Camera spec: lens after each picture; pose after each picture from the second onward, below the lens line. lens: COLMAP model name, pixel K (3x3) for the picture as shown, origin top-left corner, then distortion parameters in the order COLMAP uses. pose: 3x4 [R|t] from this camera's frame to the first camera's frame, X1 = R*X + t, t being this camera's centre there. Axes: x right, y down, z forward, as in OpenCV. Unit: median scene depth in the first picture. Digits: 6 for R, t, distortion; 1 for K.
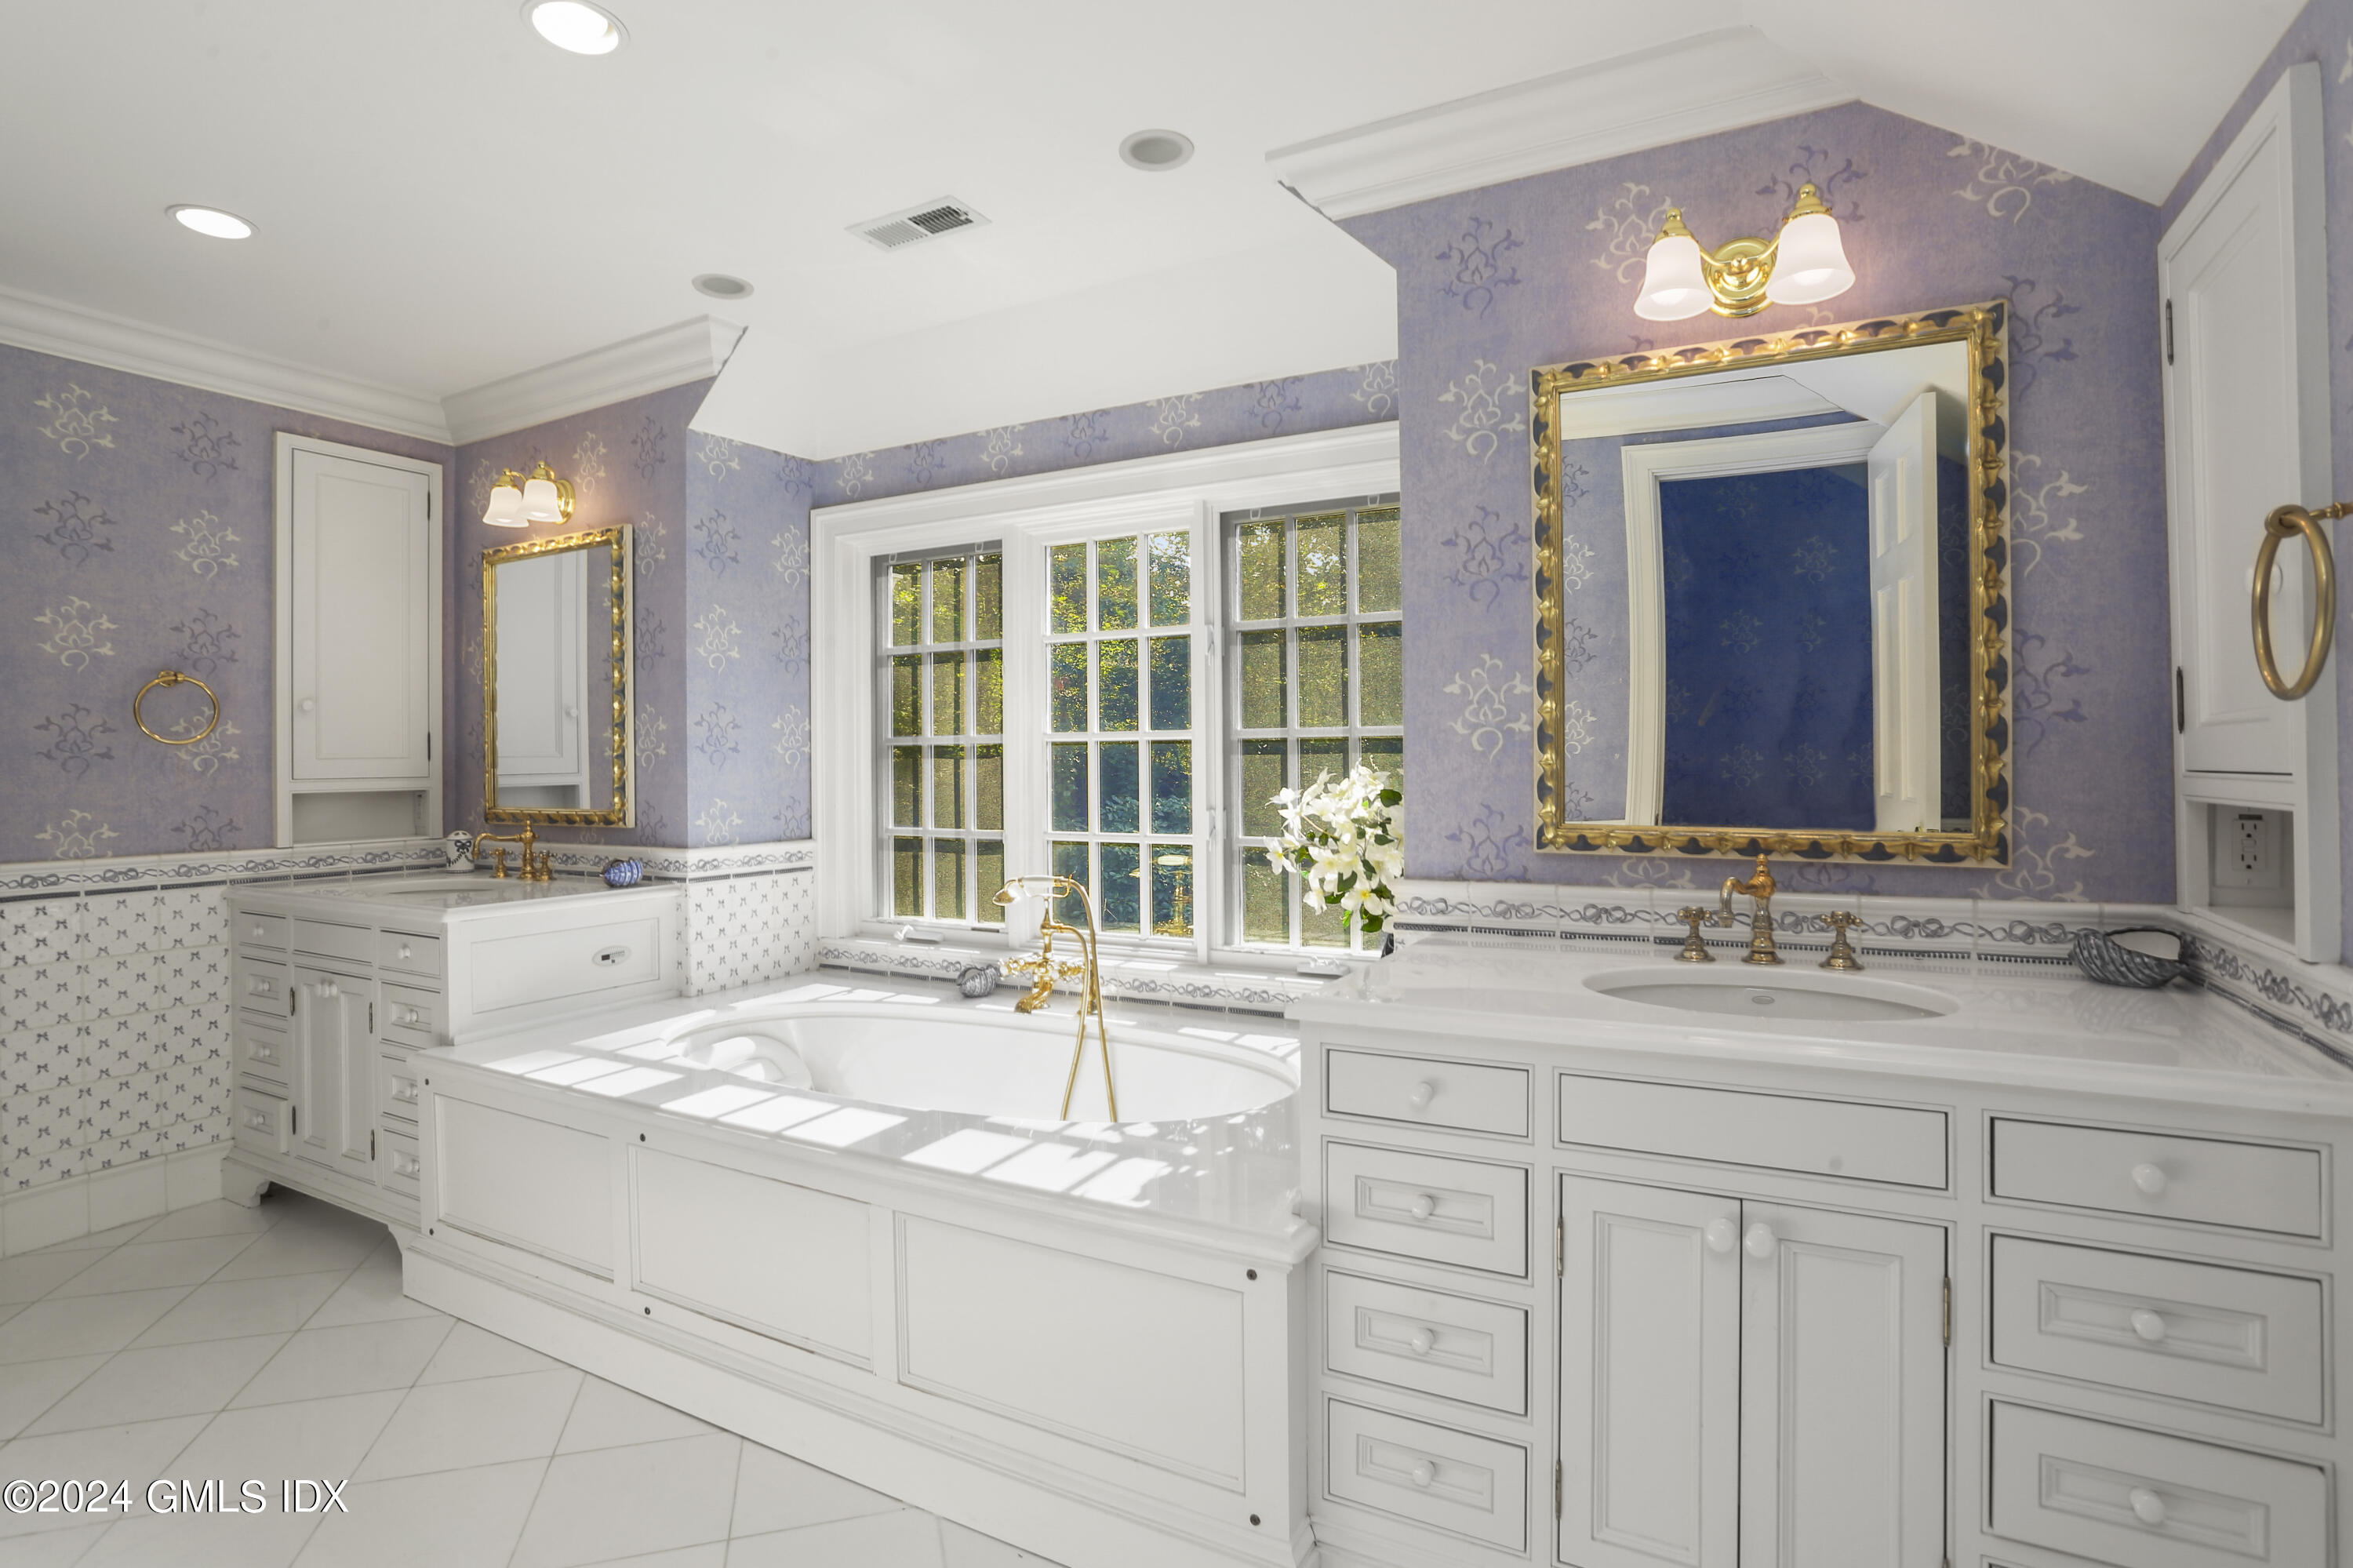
lens RADIAL K [[1133.5, 0, 1175.7], [0, 1133.5, 758.5], [0, 0, 1]] dist [-0.047296, 0.006238]
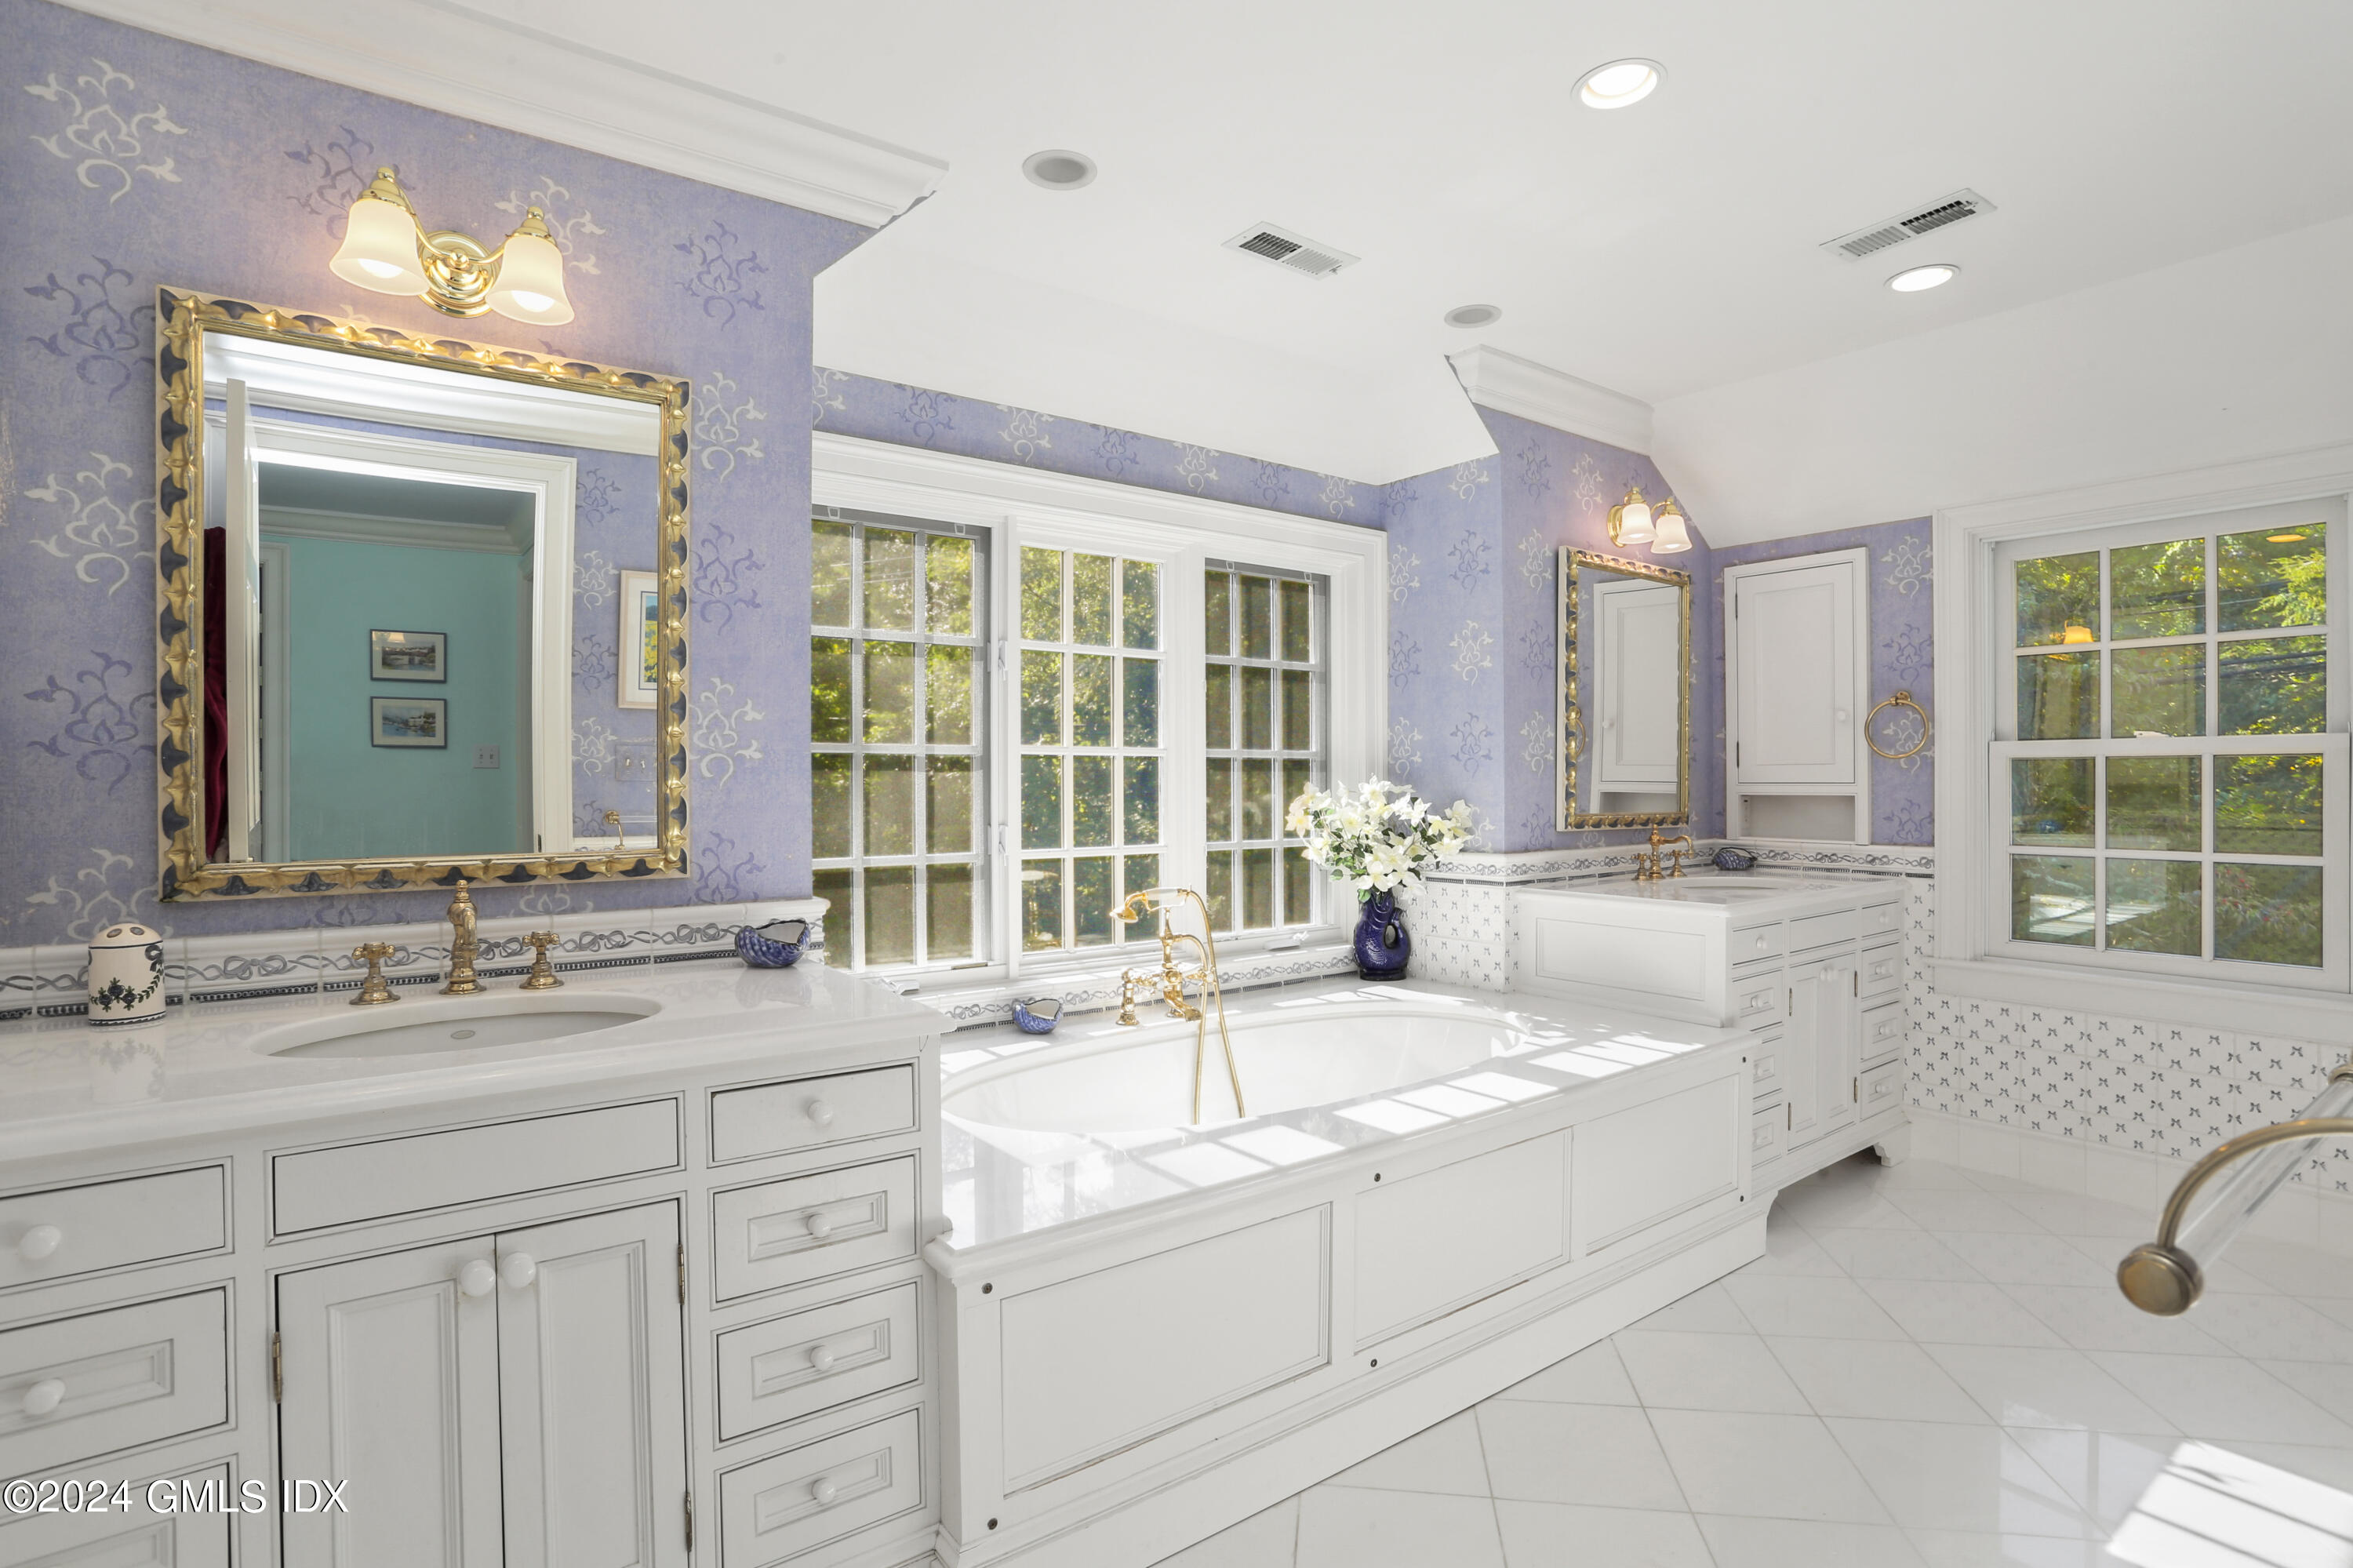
lens RADIAL K [[1133.5, 0, 1168.0], [0, 1133.5, 790.3], [0, 0, 1]] dist [-0.047296, 0.006238]
pose [[0.443312, -0.002871, 0.896363, -0.867344], [-0.003913, 0.999979, 0.005138, 0.008856], [-0.896359, -0.005786, 0.443291, 0.462717]]
